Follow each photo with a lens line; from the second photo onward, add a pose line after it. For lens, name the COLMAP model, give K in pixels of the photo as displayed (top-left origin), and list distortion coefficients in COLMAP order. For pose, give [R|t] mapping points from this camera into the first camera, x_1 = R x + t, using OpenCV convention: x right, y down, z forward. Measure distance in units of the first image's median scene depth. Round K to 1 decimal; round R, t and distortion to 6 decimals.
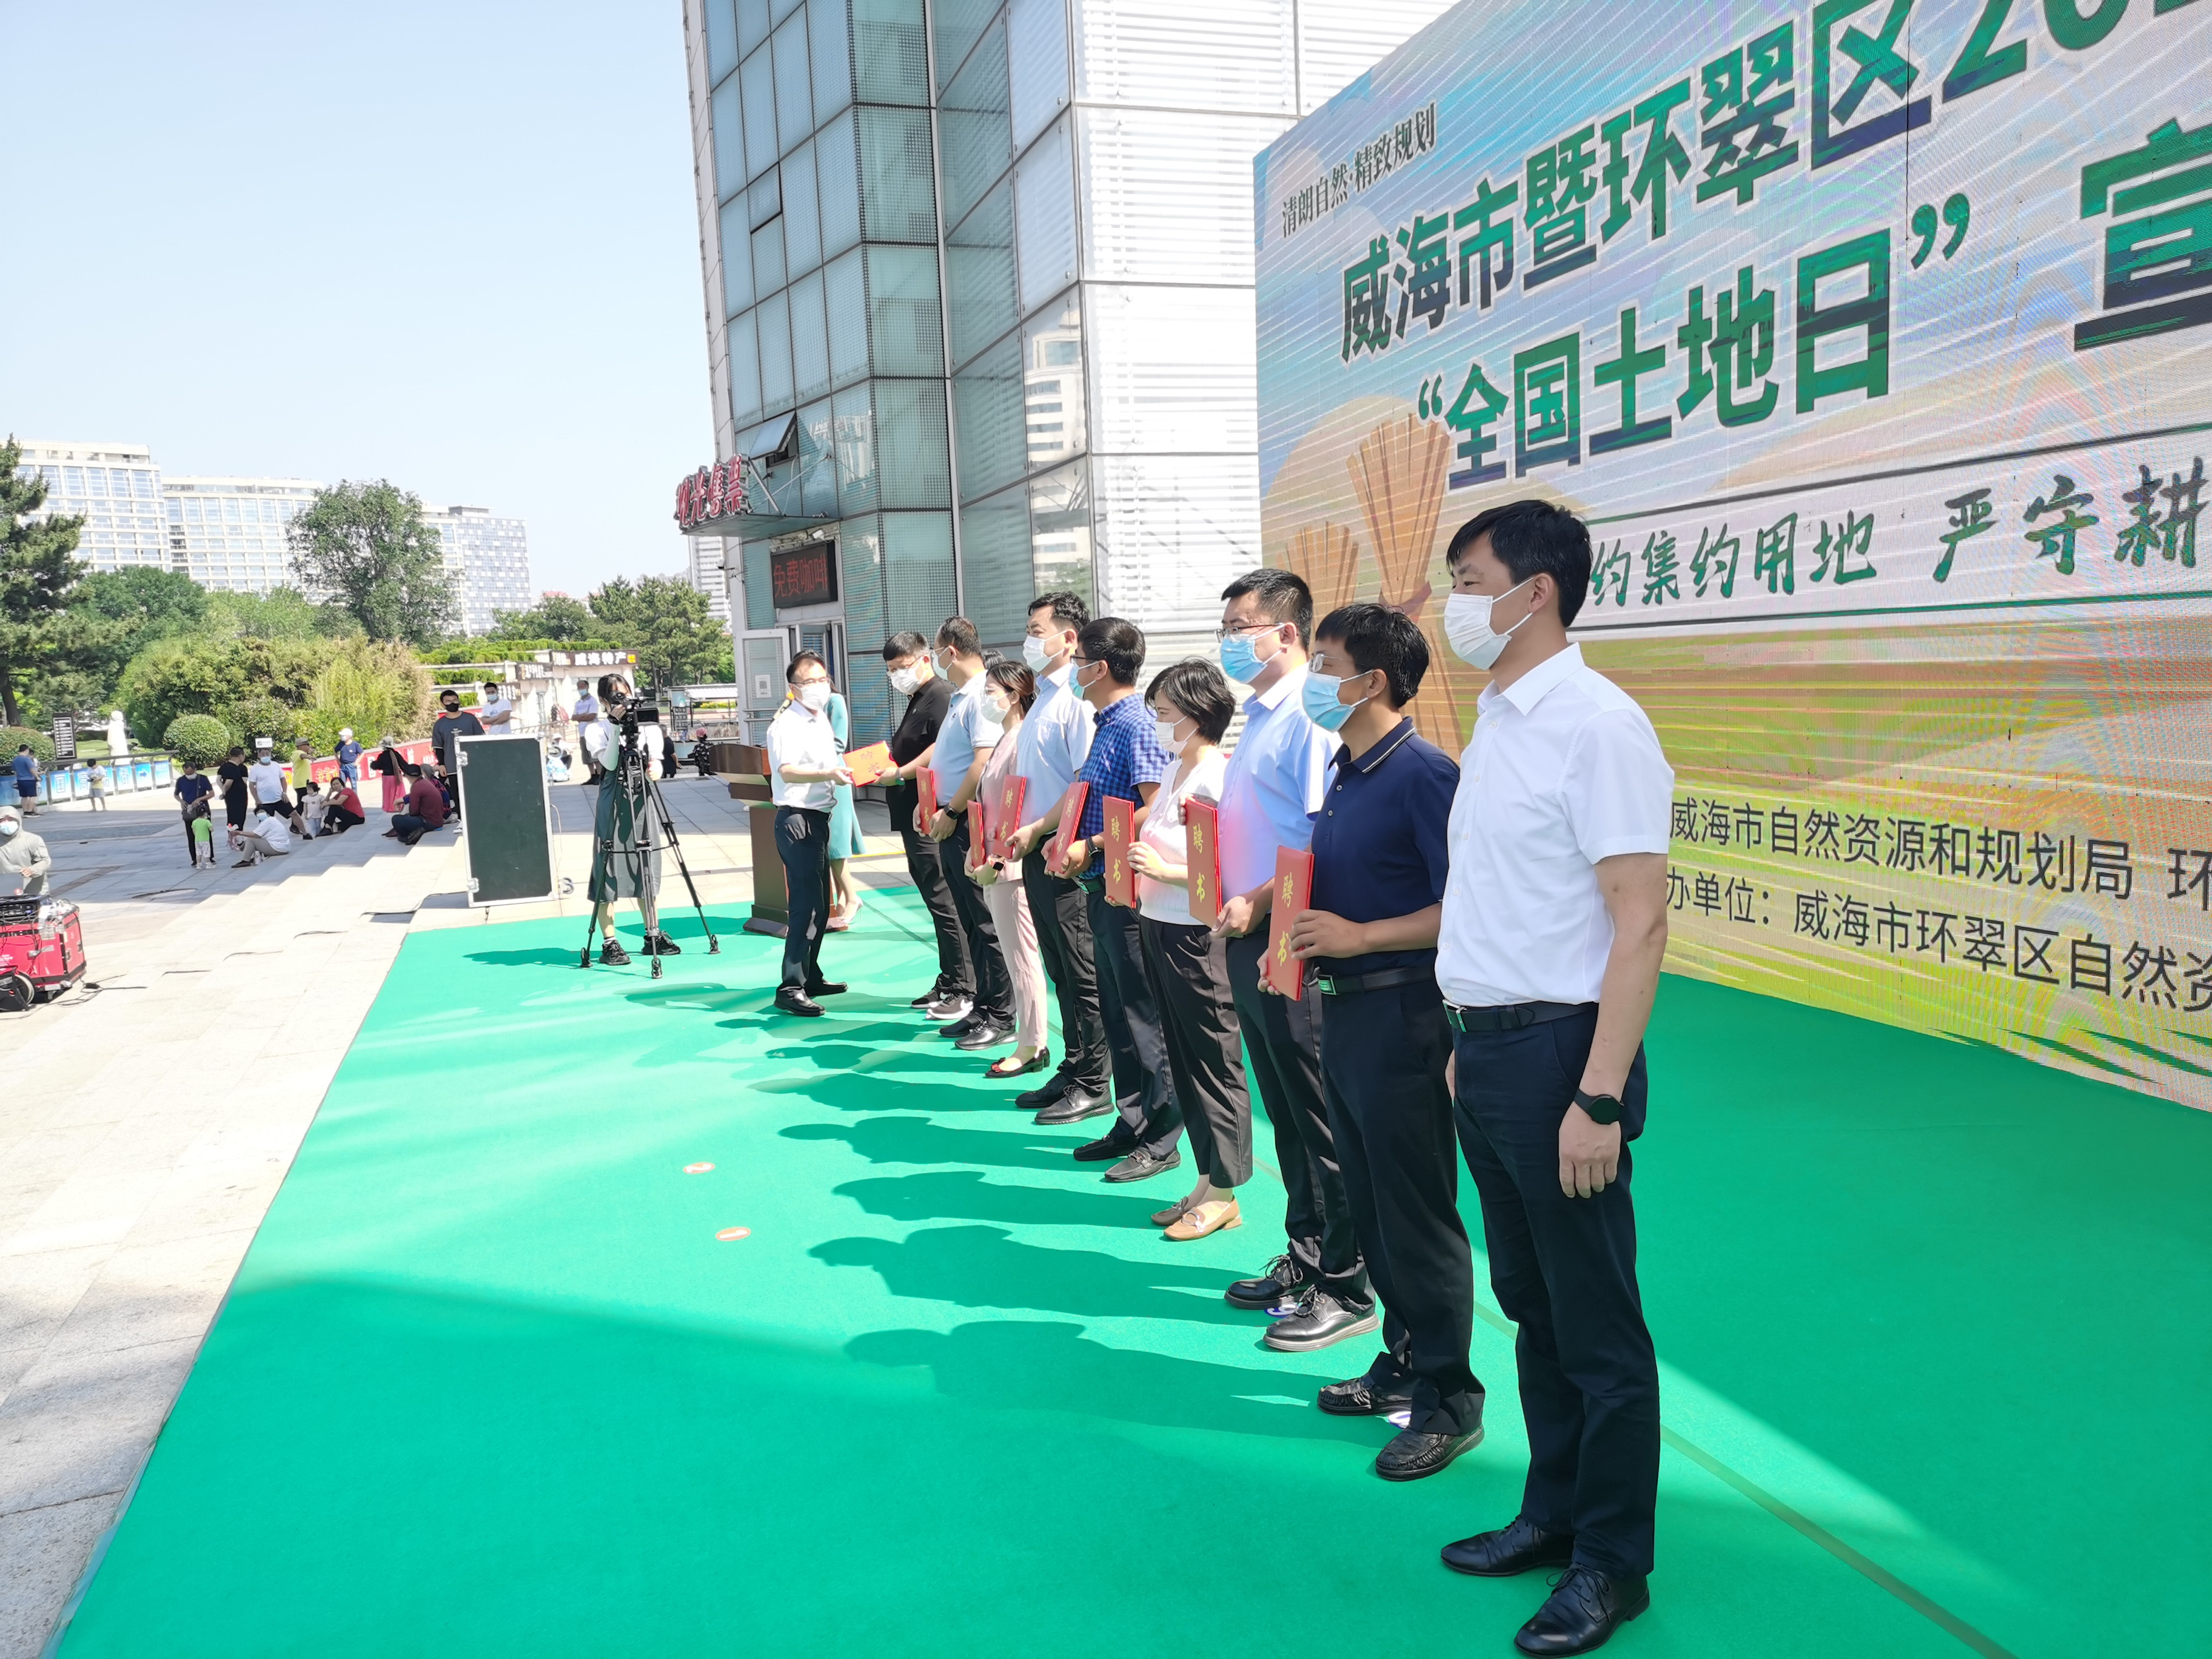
lens RADIAL K [[1700.3, 0, 1104.5], [0, 1700.3, 849.7], [0, 0, 1]] dist [0.005235, -0.021541]
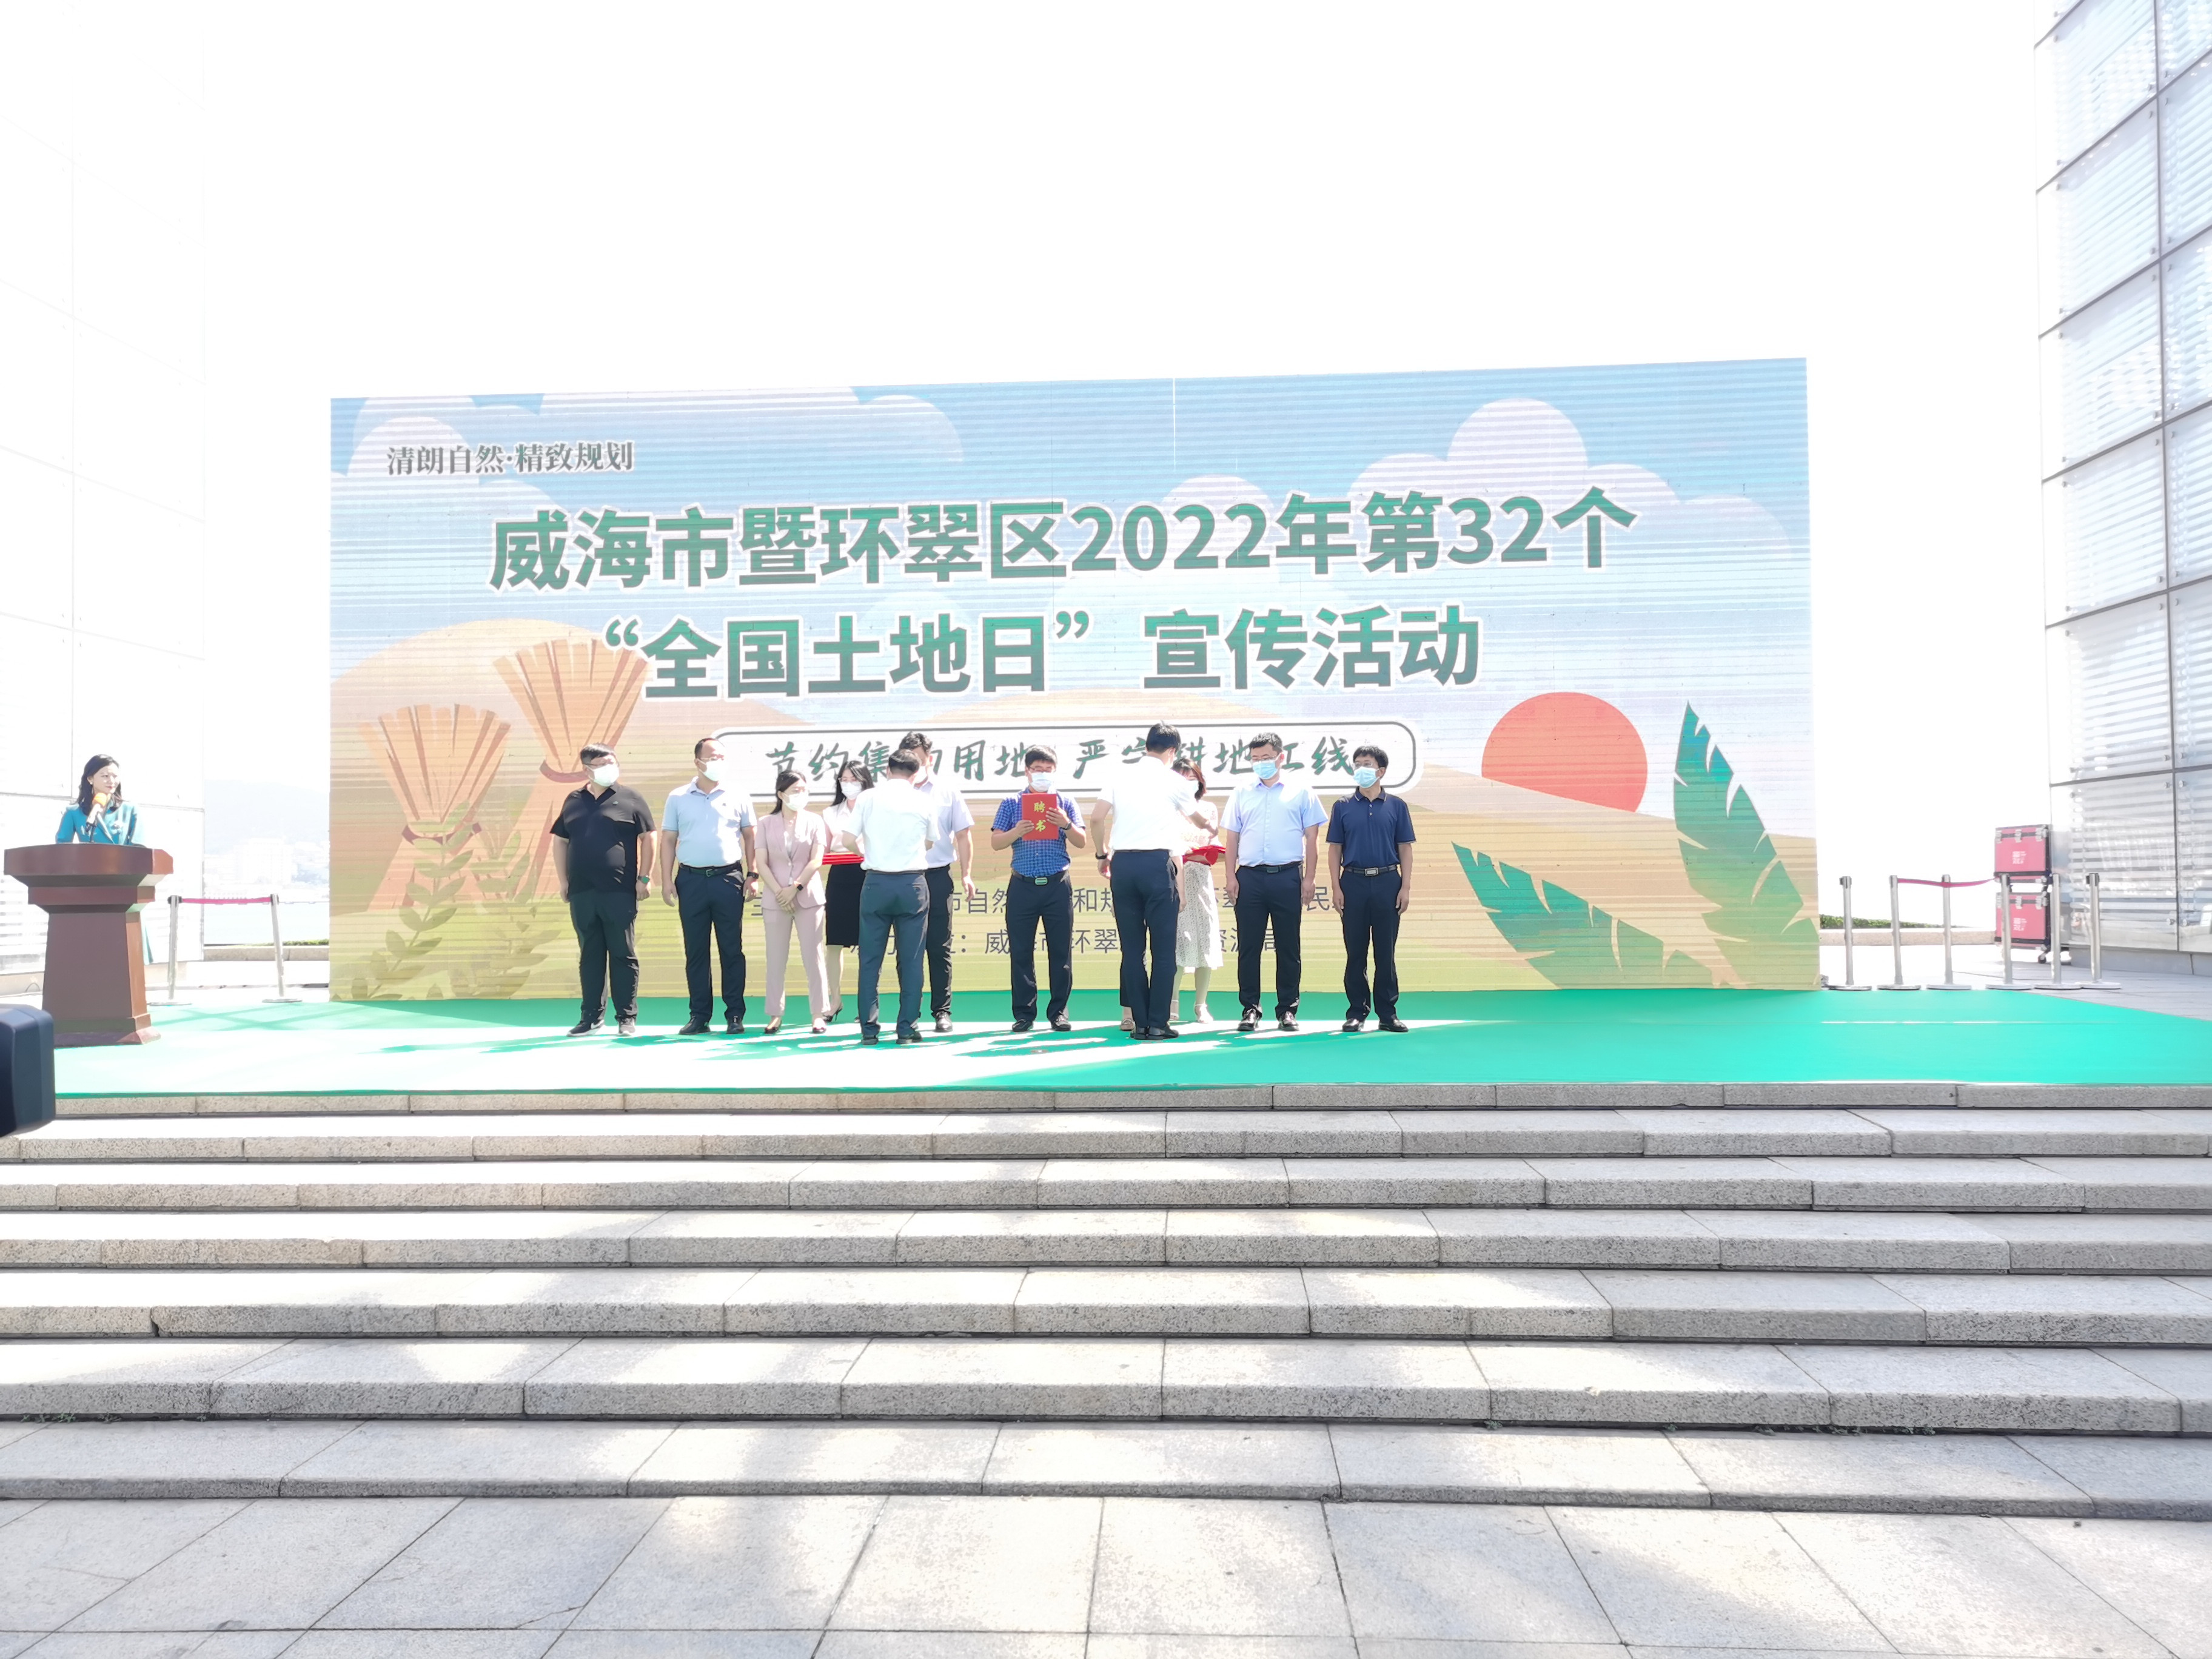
lens RADIAL K [[1700.3, 0, 1104.5], [0, 1700.3, 824.3], [0, 0, 1]] dist [0.005235, -0.021541]
pose [[0.347317, 0.077294, 0.934557, -1.240361], [0.098066, 0.988139, -0.118171, 0.132043], [-0.932606, 0.132691, 0.335617, 0.186057]]
